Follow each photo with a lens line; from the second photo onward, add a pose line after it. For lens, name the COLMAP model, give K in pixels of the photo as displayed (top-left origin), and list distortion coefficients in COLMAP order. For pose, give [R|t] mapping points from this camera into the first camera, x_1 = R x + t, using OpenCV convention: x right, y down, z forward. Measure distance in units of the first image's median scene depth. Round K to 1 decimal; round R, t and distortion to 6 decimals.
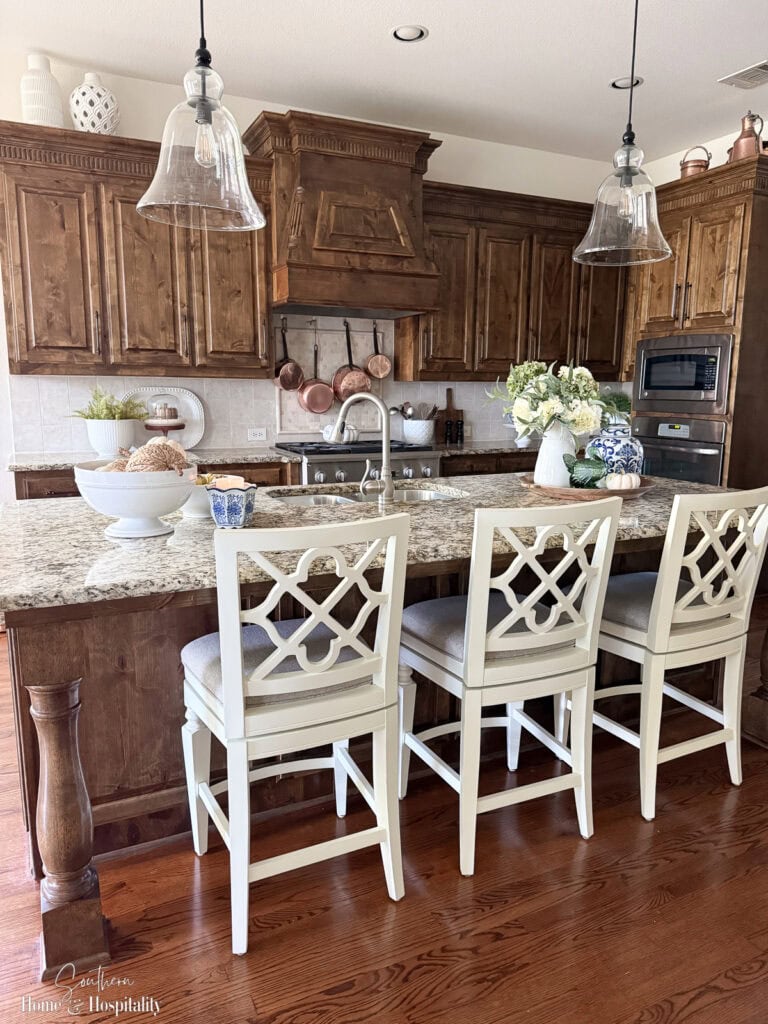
lens RADIAL K [[723.1, 0, 385.2], [0, 723.1, 515.8], [0, 0, 1]] dist [0.169171, -0.326528]
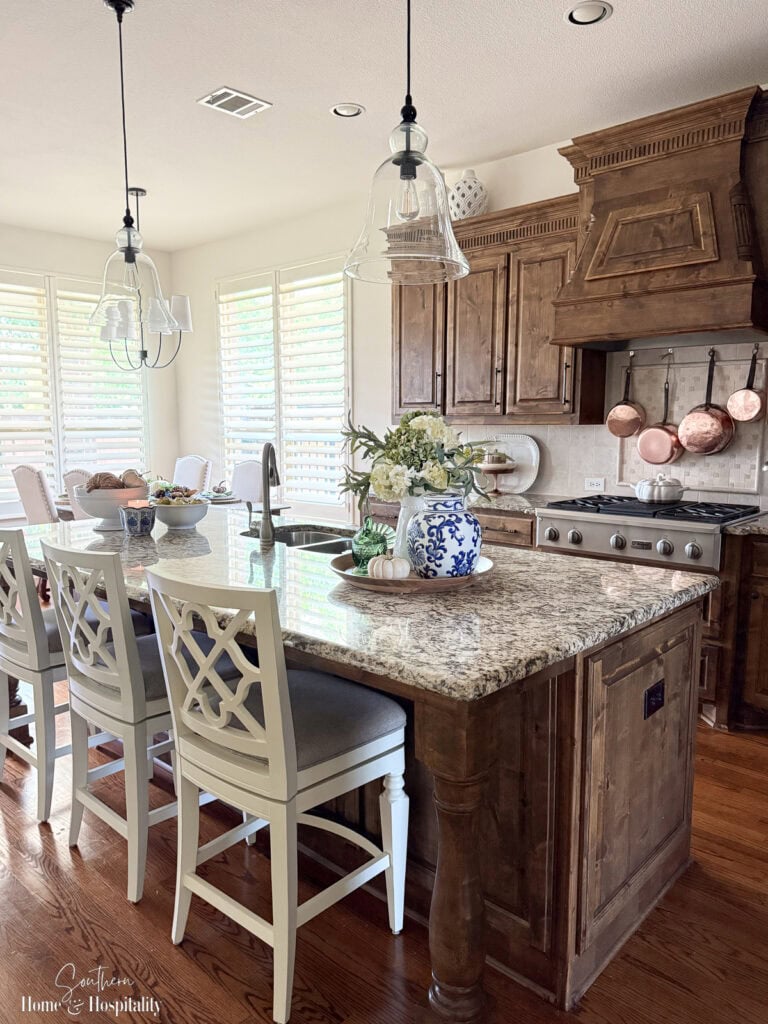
lens RADIAL K [[733.5, 0, 384.0], [0, 733.5, 512.0], [0, 0, 1]] dist [0.136919, -0.254446]
pose [[0.372108, 0.105136, -0.922216, 0.641413], [-0.158819, 0.986124, 0.048340, -0.088451], [0.914501, 0.128478, 0.383643, 0.446813]]
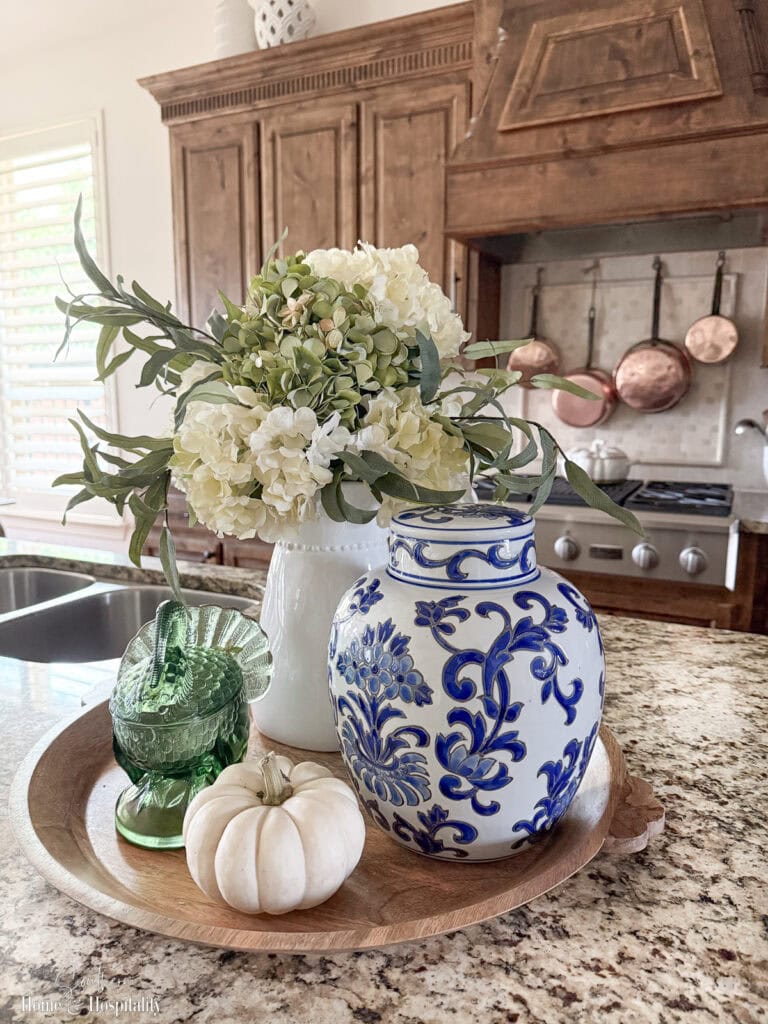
lens RADIAL K [[749.8, 0, 388.7], [0, 749.8, 510.0], [0, 0, 1]] dist [0.000597, -0.001991]
pose [[0.629832, 0.114785, -0.768203, 0.303462], [-0.135306, 0.990112, 0.037008, -0.086342], [0.764856, 0.080634, 0.639135, 0.571019]]
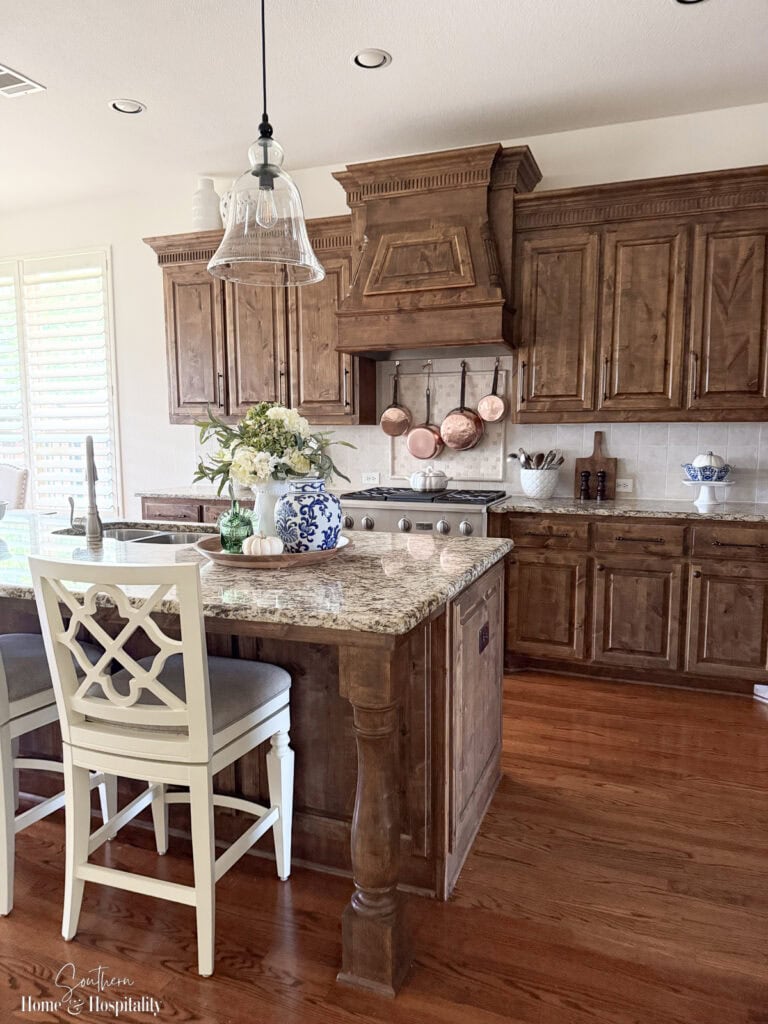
lens RADIAL K [[723.1, 0, 385.2], [0, 723.1, 515.8], [0, 0, 1]] dist [0.169171, -0.326528]
pose [[0.689399, 0.075805, -0.720404, 0.632739], [-0.119787, 0.992748, -0.010169, -0.056486], [0.714409, 0.093305, 0.693480, 0.342114]]
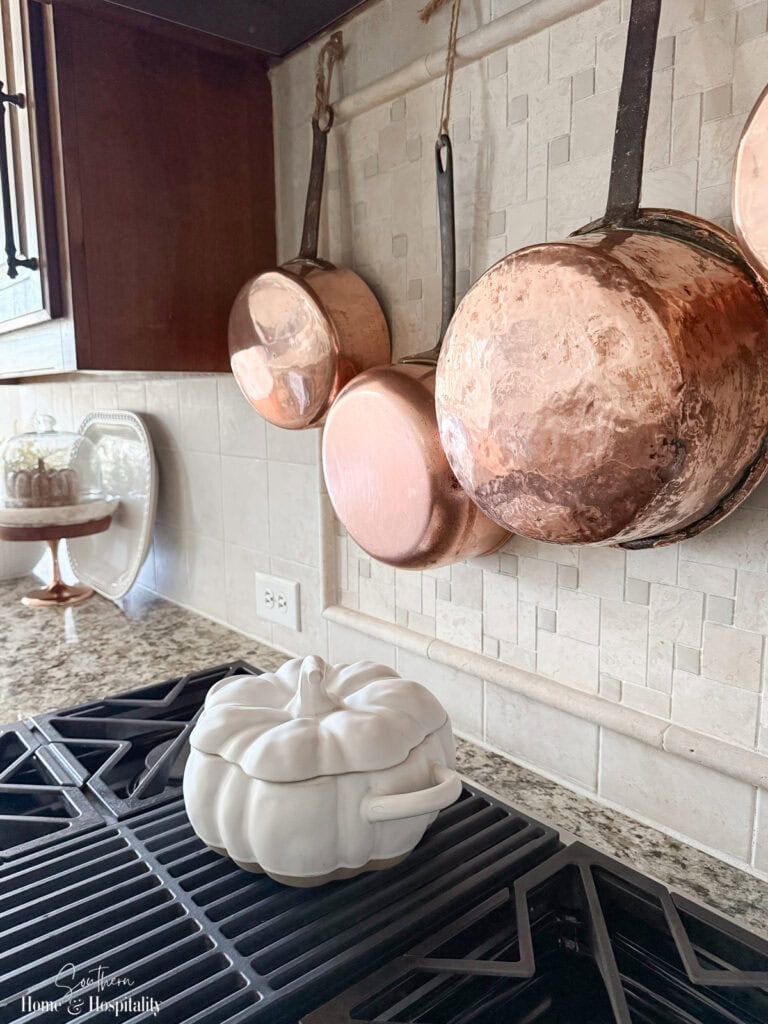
lens RADIAL K [[733.5, 0, 384.0], [0, 733.5, 512.0], [0, 0, 1]] dist [0.136919, -0.254446]
pose [[0.242516, 0.141110, -0.959830, 0.073280], [-0.161463, 0.981437, 0.103491, -0.188776], [0.956617, 0.129879, 0.260799, 1.060229]]
